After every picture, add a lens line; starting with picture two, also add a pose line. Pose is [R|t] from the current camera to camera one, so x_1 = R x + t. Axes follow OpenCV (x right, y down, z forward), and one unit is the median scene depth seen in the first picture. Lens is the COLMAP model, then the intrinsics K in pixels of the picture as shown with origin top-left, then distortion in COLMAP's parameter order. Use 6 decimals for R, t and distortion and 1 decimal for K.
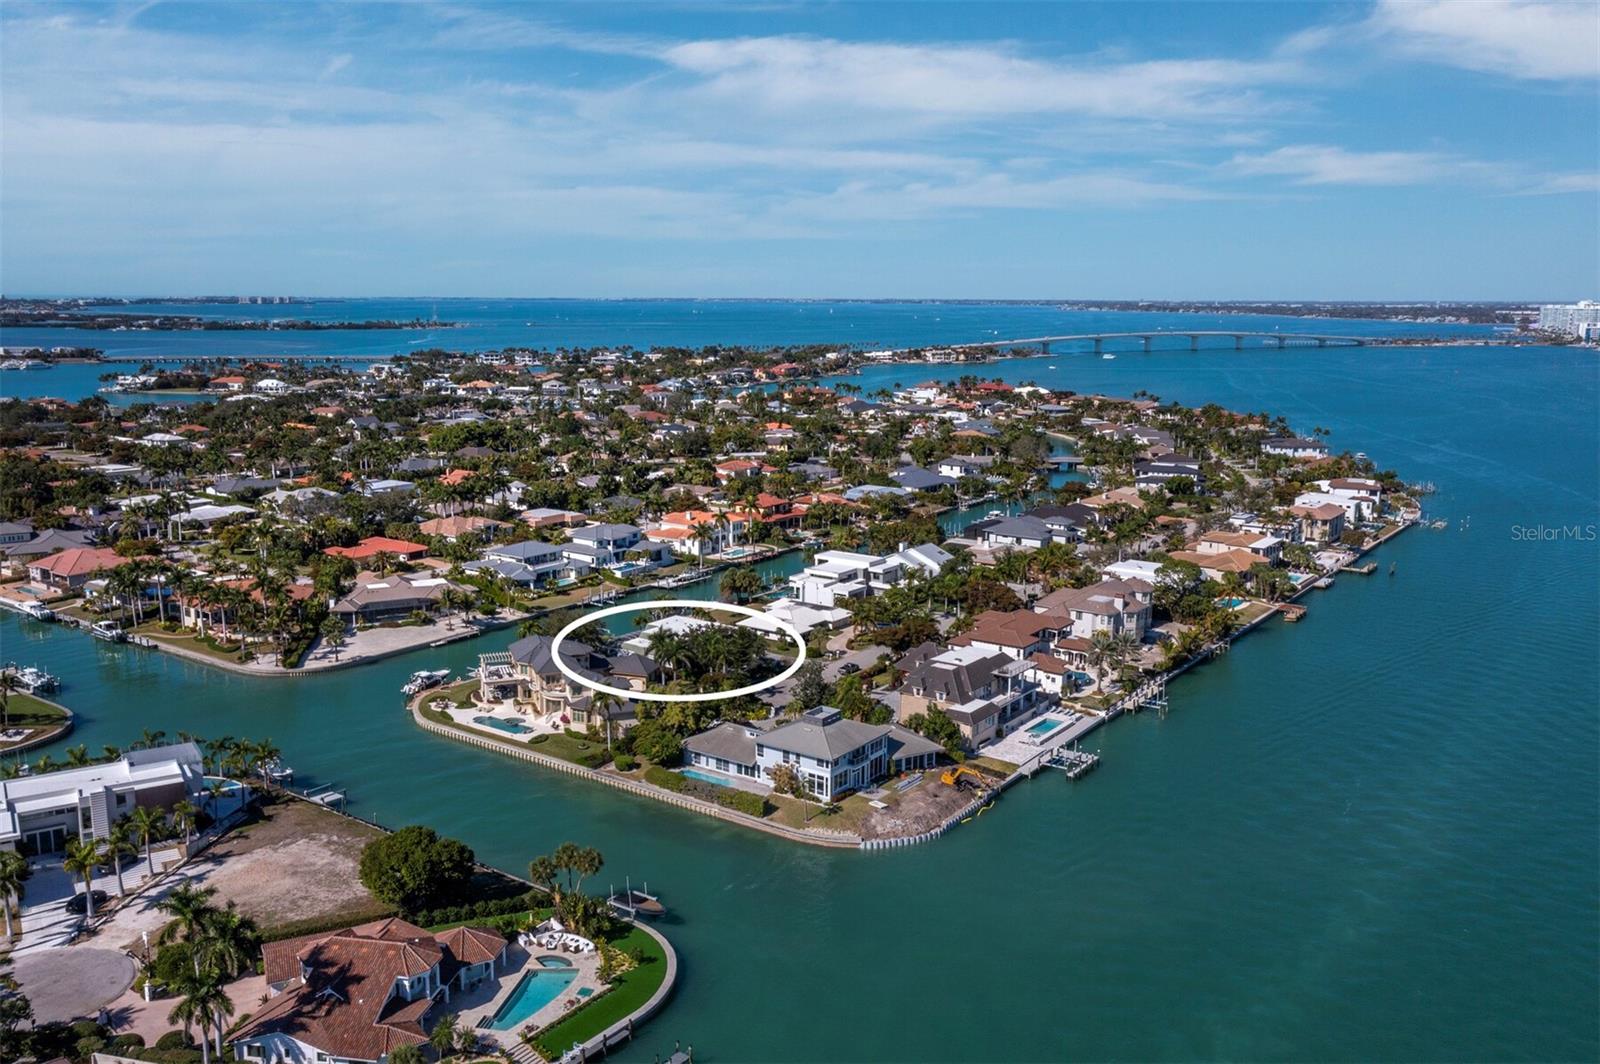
lens RADIAL K [[1296.2, 0, 825.8], [0, 1296.2, 533.5], [0, 0, 1]] dist [0.006081, 0.012153]
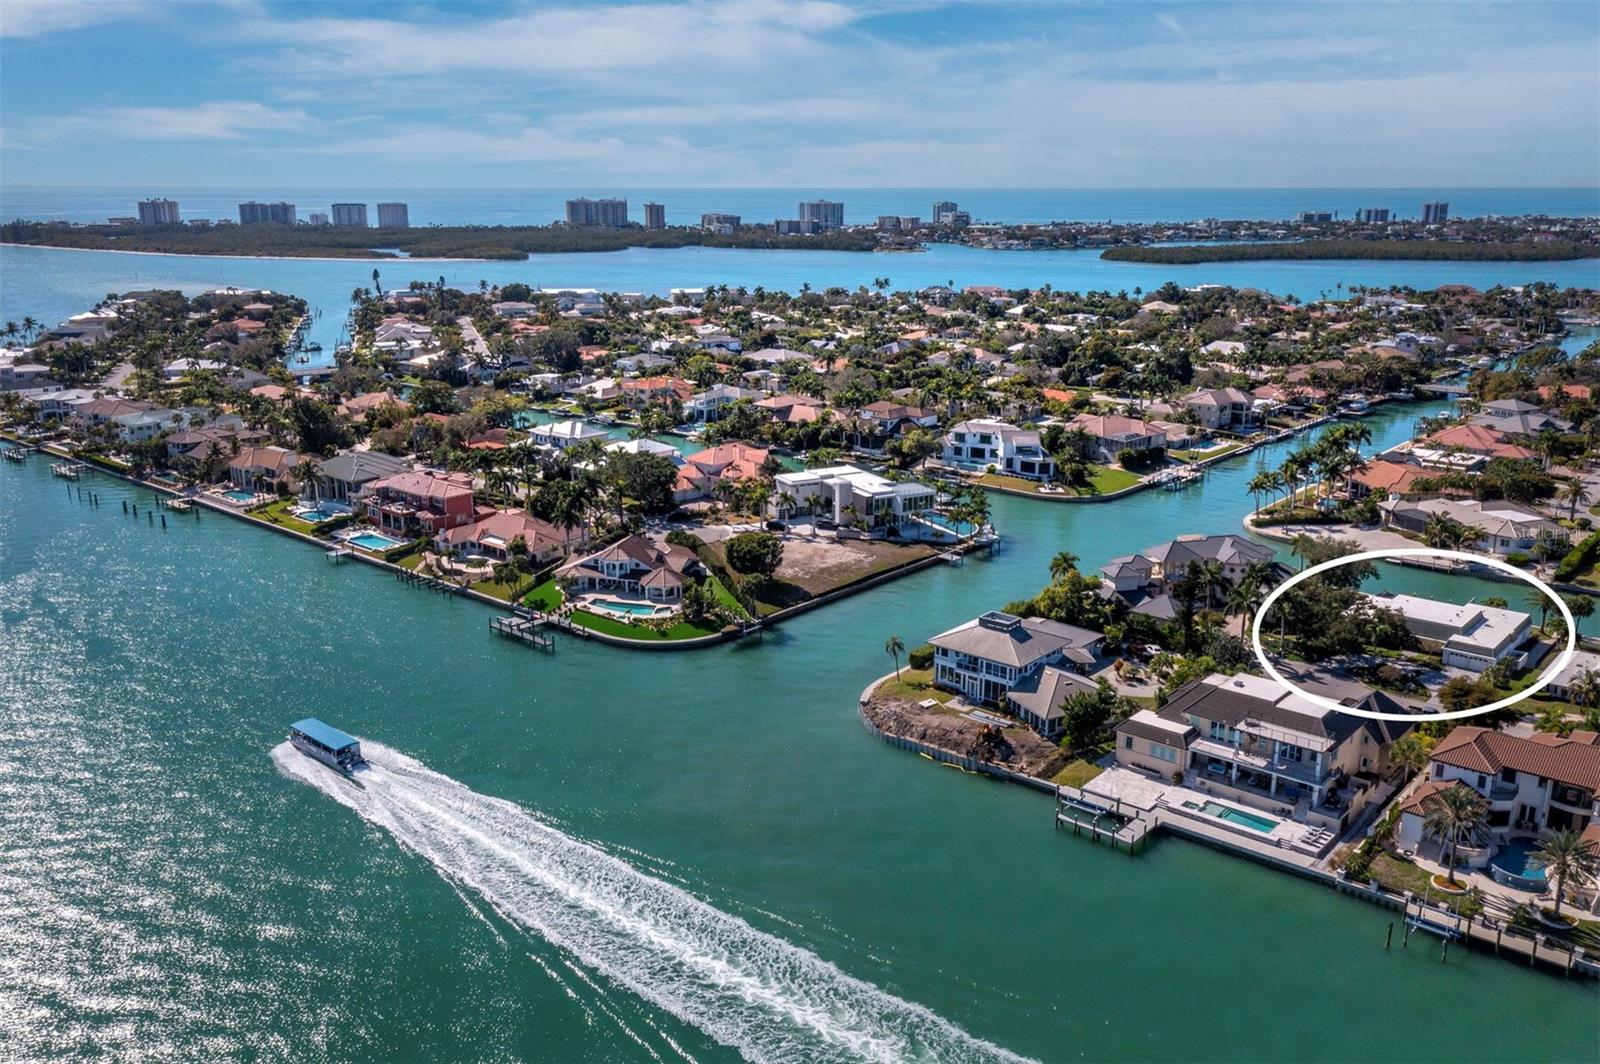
lens RADIAL K [[1296.2, 0, 825.8], [0, 1296.2, 533.5], [0, 0, 1]] dist [0.006081, 0.012153]
pose [[-0.084677, 0.248265, -0.964984, 0.947671], [-0.182360, 0.948243, 0.259960, -0.154042], [0.979579, 0.197987, -0.035021, 0.909464]]
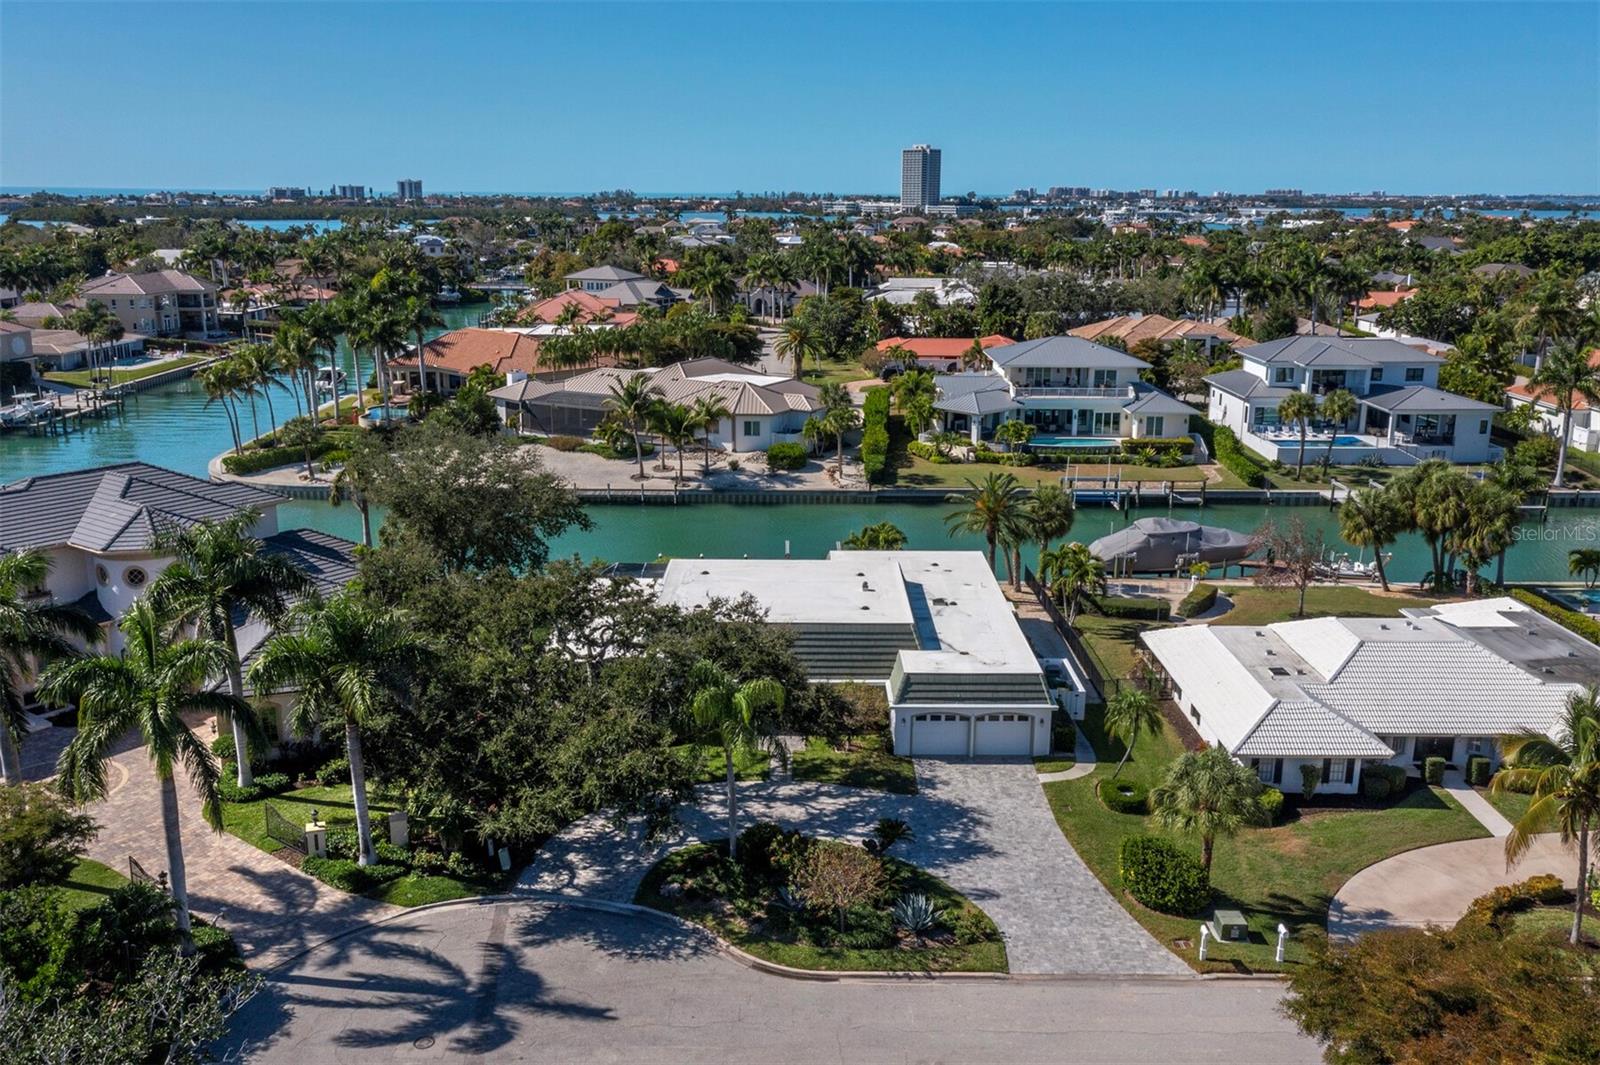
lens RADIAL K [[1355.2, 0, 762.8], [0, 1355.2, 532.6], [0, 0, 1]] dist [0.011569, 0.006551]
pose [[0.559223, 0.193947, -0.806012, 0.143500], [-0.142362, 0.980273, 0.137106, 0.037152], [0.816703, 0.038072, 0.575801, 1.169785]]
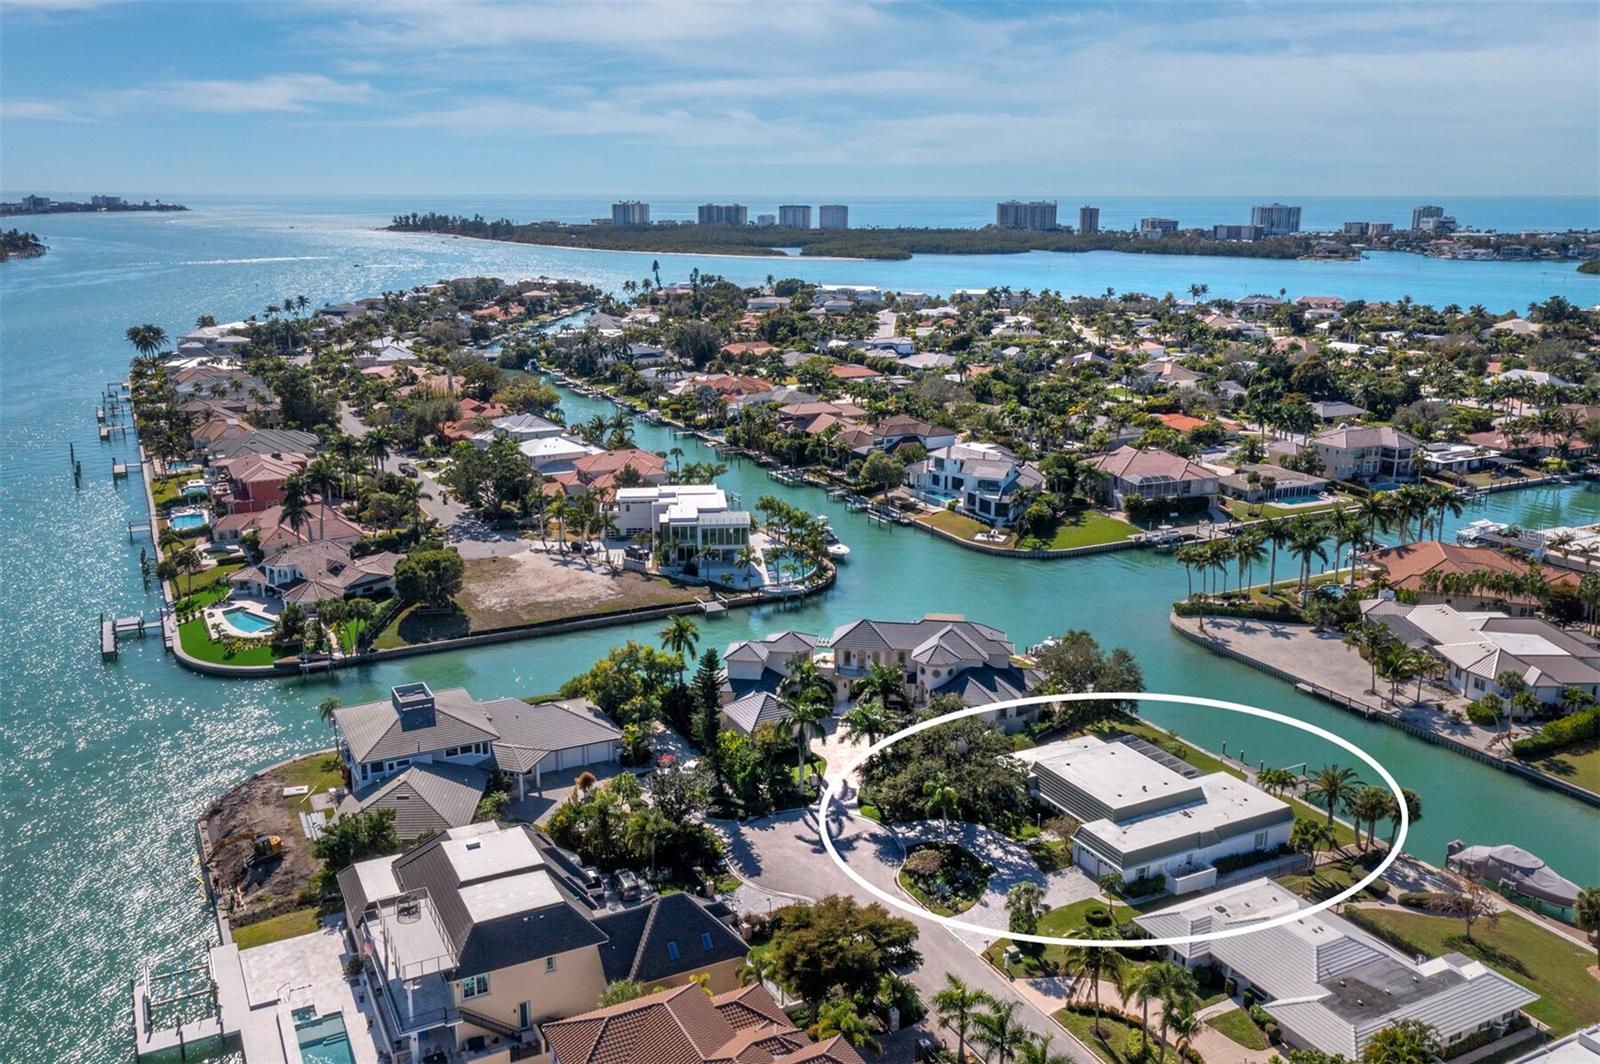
lens RADIAL K [[1292.2, 0, 827.1], [0, 1292.2, 584.4], [0, 0, 1]] dist [-0.036585, 0.124030]
pose [[-0.452434, 0.248312, -0.856531, 0.505324], [-0.167900, 0.919561, 0.355272, -0.219476], [0.875850, 0.304548, -0.374349, 1.483464]]
